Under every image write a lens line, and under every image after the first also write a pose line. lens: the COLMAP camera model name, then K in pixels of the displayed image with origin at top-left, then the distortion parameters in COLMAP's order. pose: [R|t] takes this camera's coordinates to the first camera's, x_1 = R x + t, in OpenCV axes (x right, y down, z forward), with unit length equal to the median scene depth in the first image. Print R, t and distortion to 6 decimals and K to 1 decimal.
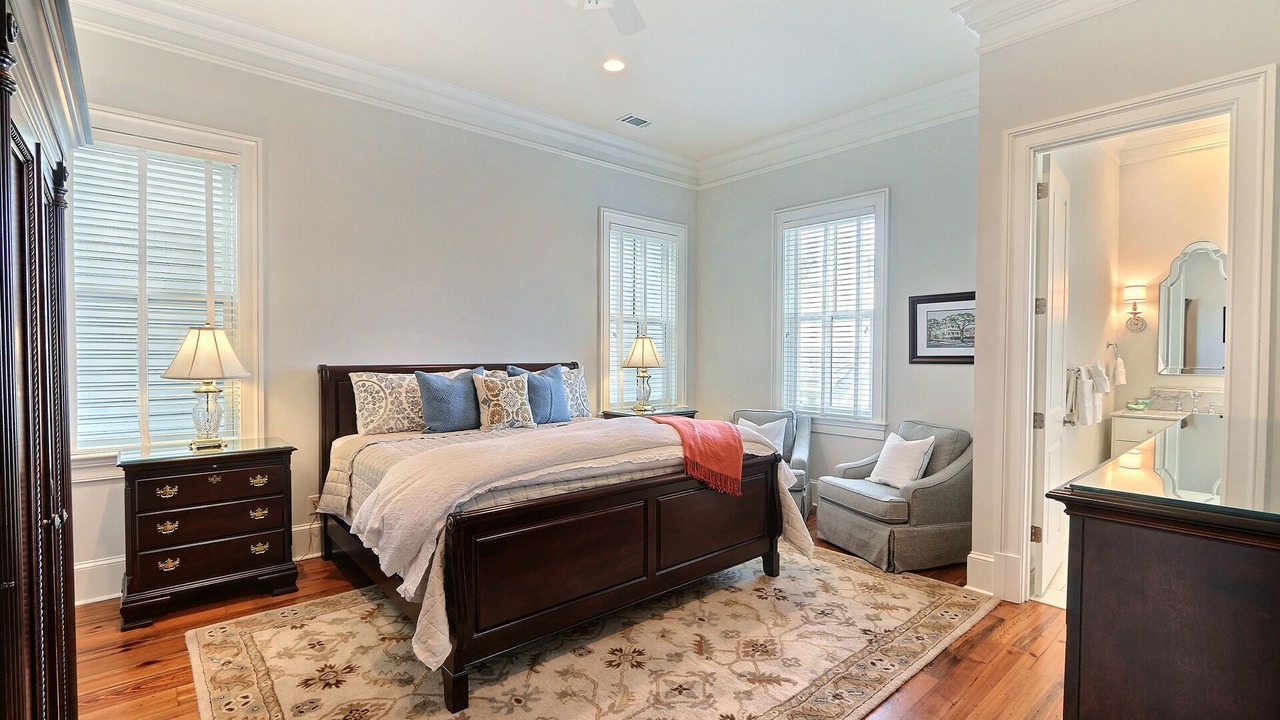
lens RADIAL K [[586.2, 0, 646.9], [0, 586.2, 360.7], [0, 0, 1]] dist [-0.012510, 0.001193]
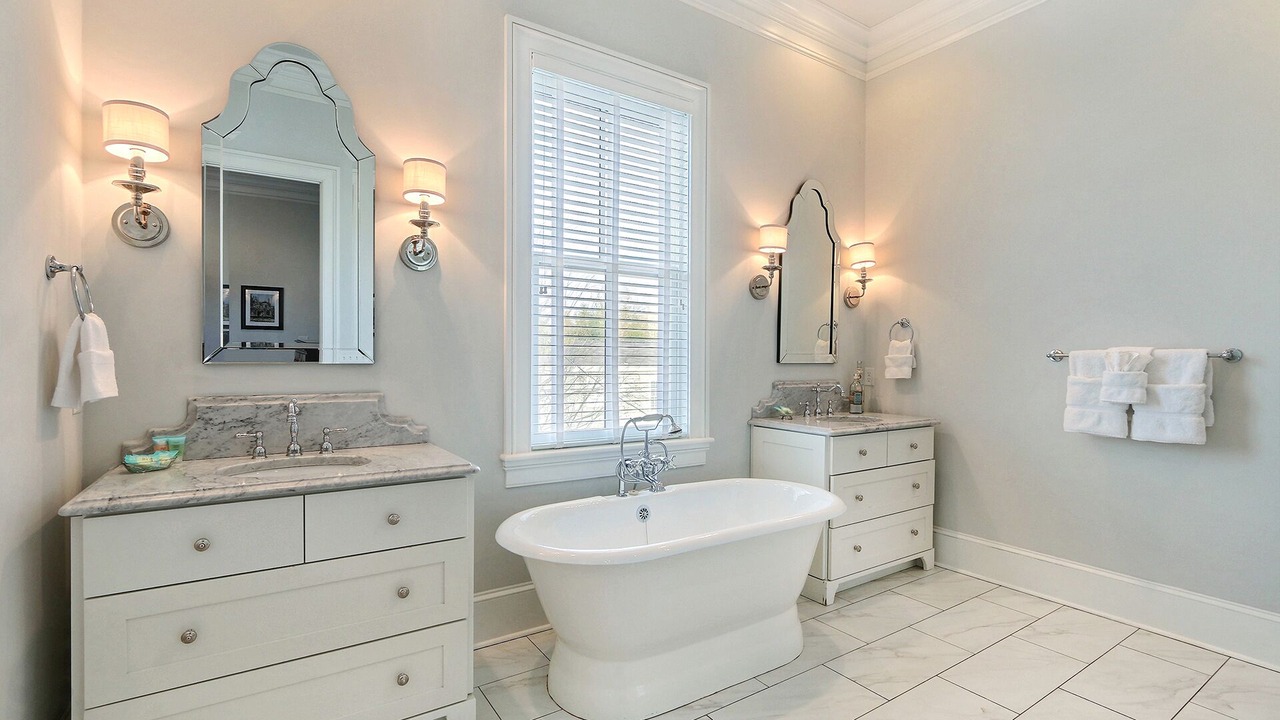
lens RADIAL K [[586.2, 0, 645.4], [0, 586.2, 366.1], [0, 0, 1]] dist [-0.012510, 0.001193]
pose [[0.124404, -0.007995, 0.992199, 0.569502], [0.021008, 0.999765, 0.005422, 0.029909], [-0.992009, 0.020169, 0.124543, 0.704201]]
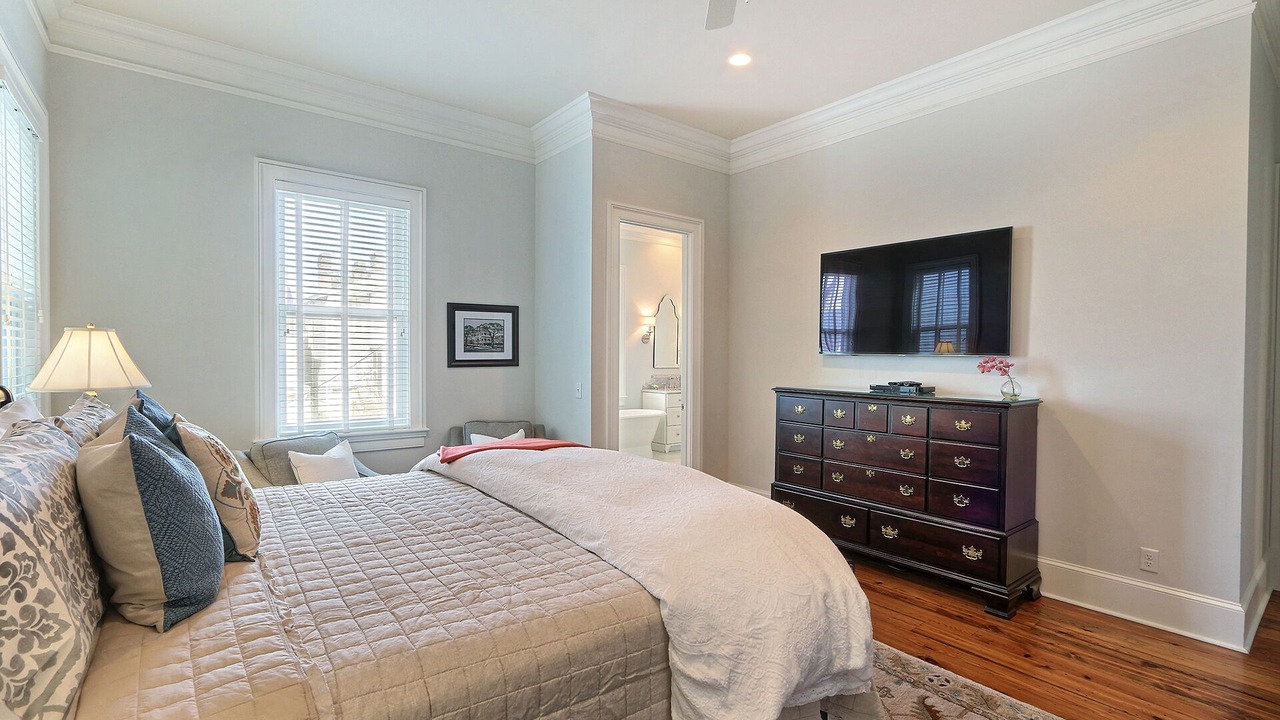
lens RADIAL K [[586.2, 0, 641.1], [0, 586.2, 360.8], [0, 0, 1]] dist [-0.012510, 0.001193]
pose [[0.053026, -0.012640, 0.998513, -0.530517], [0.023099, 0.999668, 0.011428, -0.010423], [-0.998326, 0.022458, 0.053300, 0.574002]]
